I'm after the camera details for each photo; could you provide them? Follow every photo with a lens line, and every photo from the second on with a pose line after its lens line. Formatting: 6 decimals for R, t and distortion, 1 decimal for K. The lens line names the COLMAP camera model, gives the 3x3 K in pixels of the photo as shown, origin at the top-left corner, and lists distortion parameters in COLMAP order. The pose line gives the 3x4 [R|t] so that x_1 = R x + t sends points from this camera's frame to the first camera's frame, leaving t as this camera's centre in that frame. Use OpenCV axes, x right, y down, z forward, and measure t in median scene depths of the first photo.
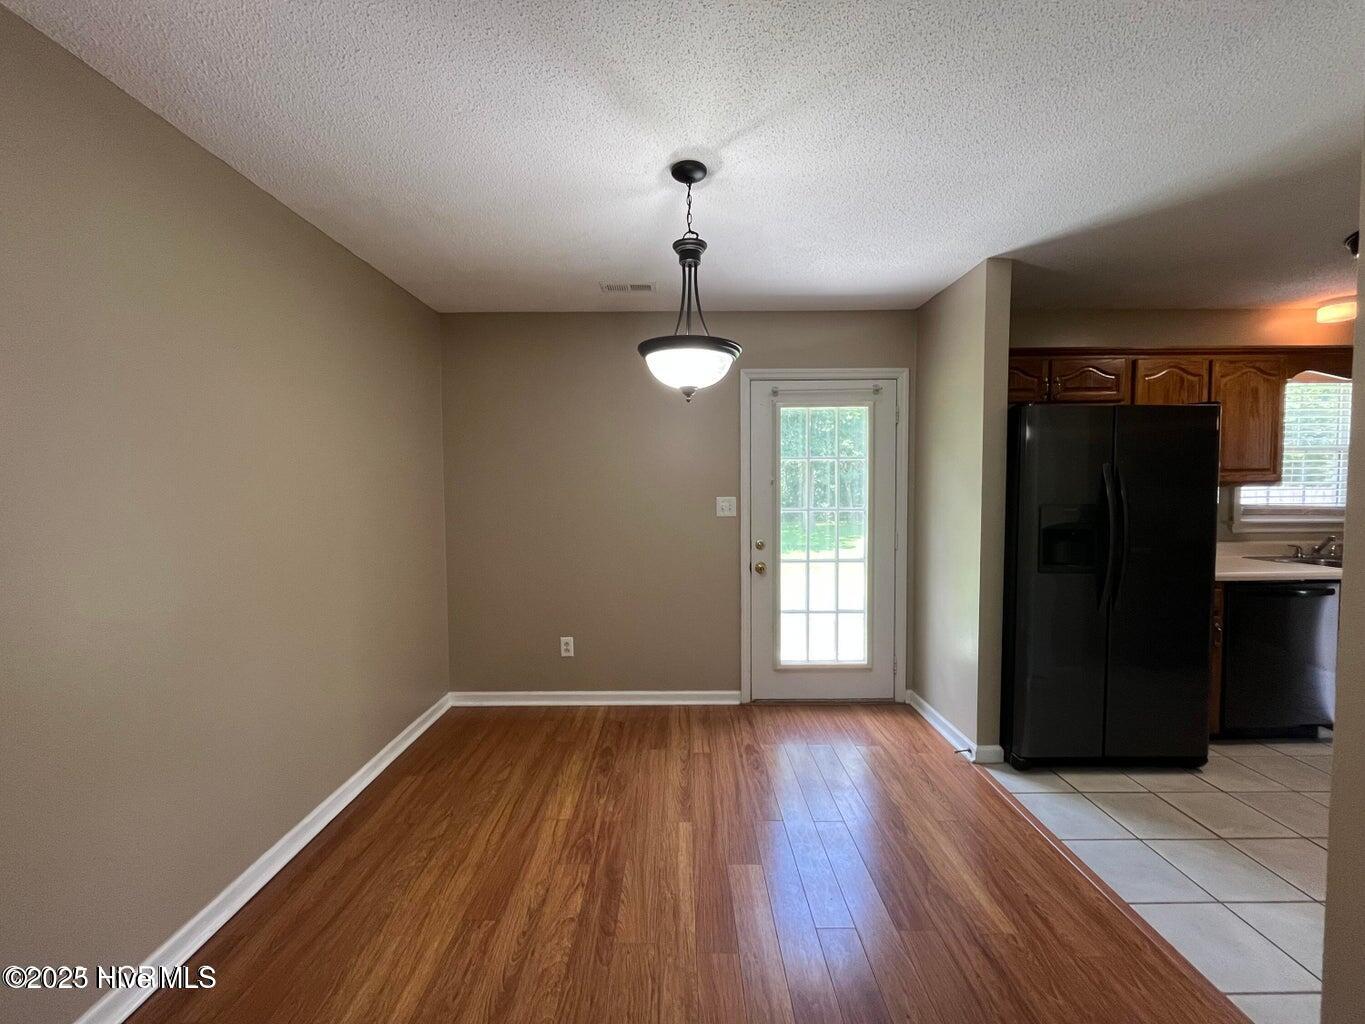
lens RADIAL K [[550.2, 0, 684.2], [0, 550.2, 509.3], [0, 0, 1]] dist [0.009643, -0.000139]
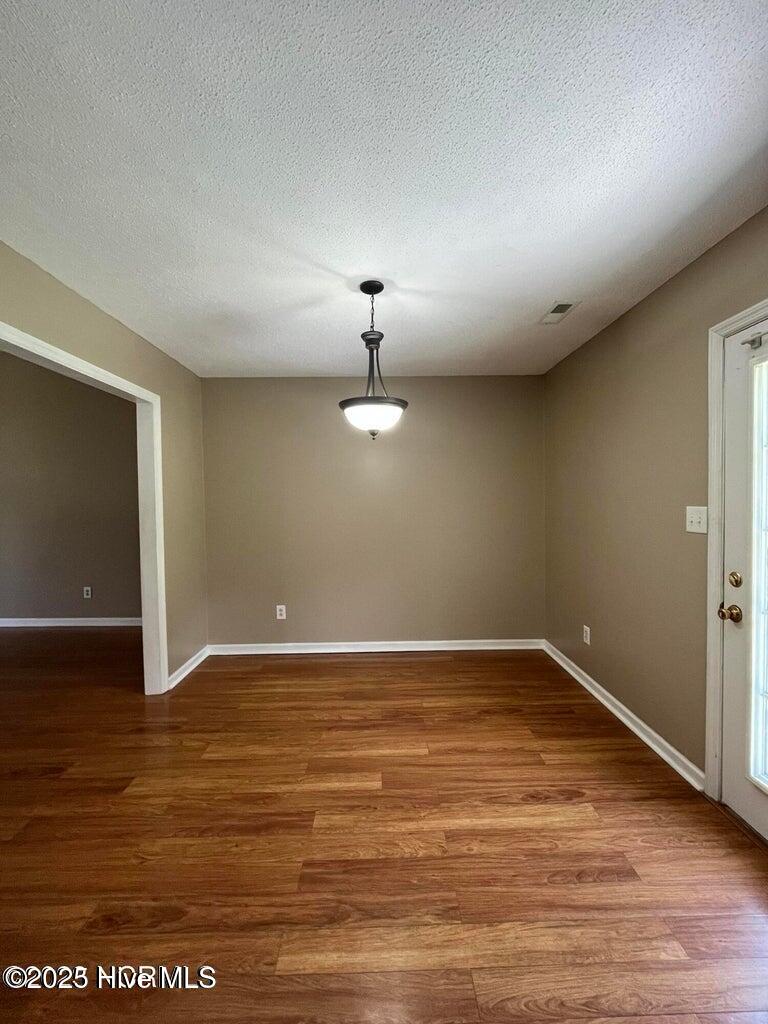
lens RADIAL K [[412.8, 0, 389.3], [0, 412.8, 512.7], [0, 0, 1]] dist [0.009643, -0.000139]
pose [[0.019546, 0.031973, -0.999298, 0.900280], [-0.029319, 0.999077, 0.031393, -0.027743], [0.999379, 0.028685, 0.020465, 0.810184]]
